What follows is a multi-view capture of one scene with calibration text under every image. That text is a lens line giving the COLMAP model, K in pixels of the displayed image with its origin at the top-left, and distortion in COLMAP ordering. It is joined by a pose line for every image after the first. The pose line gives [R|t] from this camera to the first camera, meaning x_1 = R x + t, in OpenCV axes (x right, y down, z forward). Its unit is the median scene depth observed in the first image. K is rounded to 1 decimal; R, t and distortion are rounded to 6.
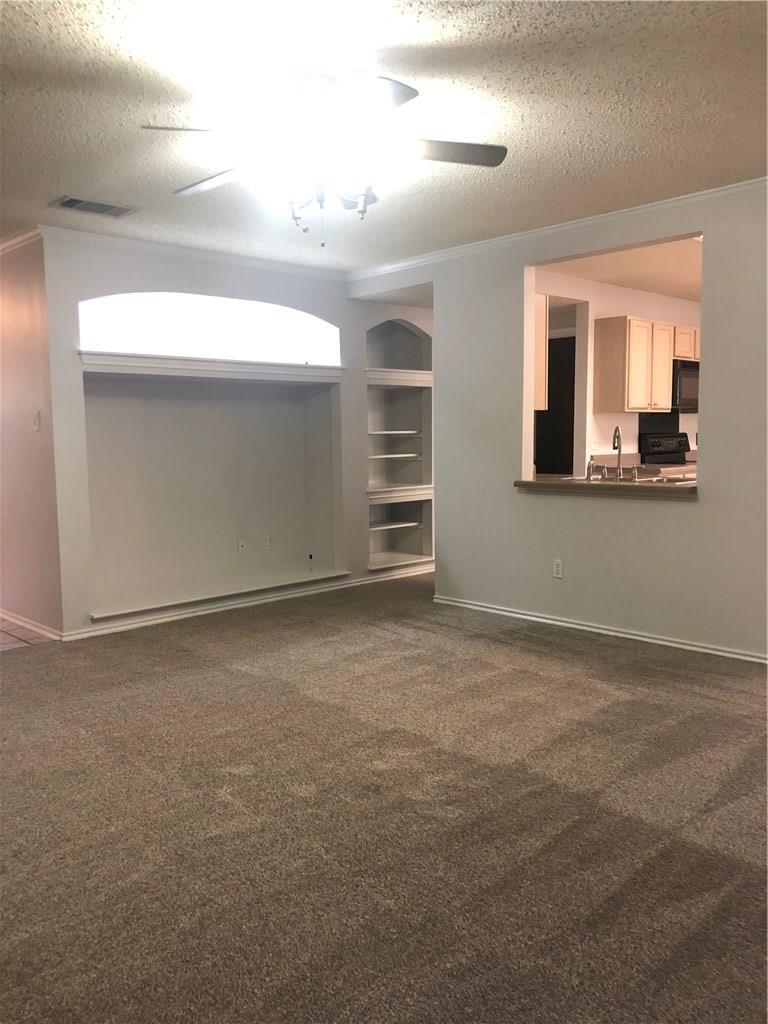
lens RADIAL K [[827.0, 0, 383.7], [0, 827.0, 512.1], [0, 0, 1]] dist [0.010940, -0.030819]
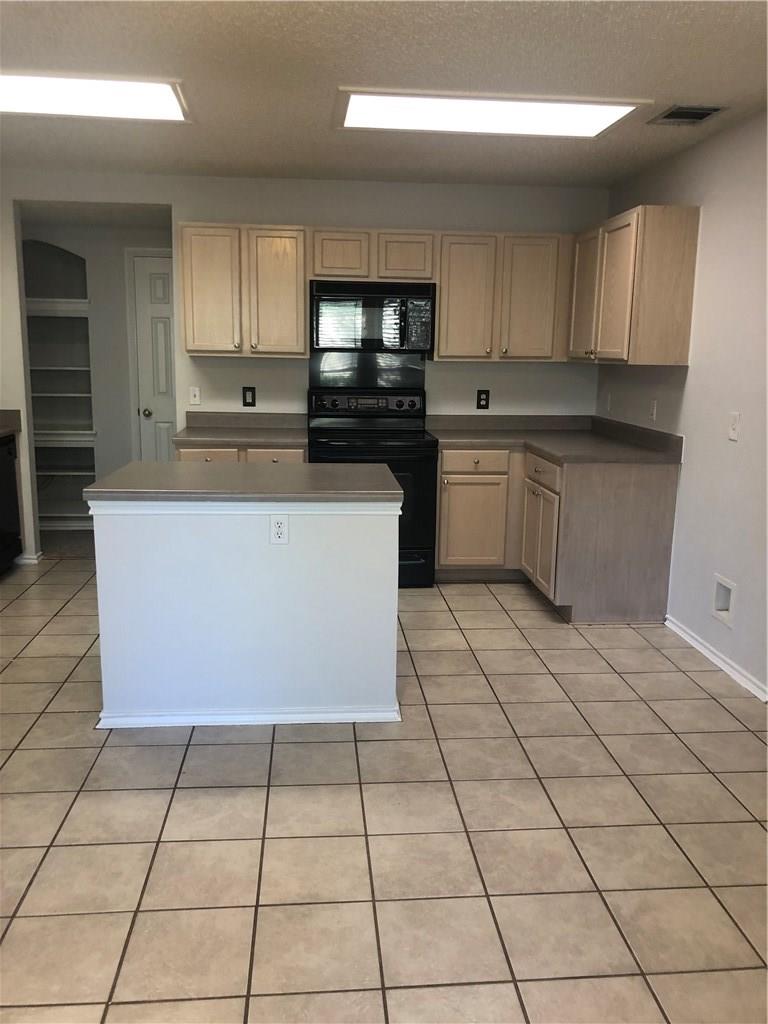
lens RADIAL K [[827.0, 0, 384.1], [0, 827.0, 511.8], [0, 0, 1]] dist [0.010940, -0.030819]
pose [[0.773075, 0.152677, -0.615666, 0.845260], [-0.094084, 0.987464, 0.126739, -0.088361], [0.627298, -0.040055, 0.777748, 0.504169]]
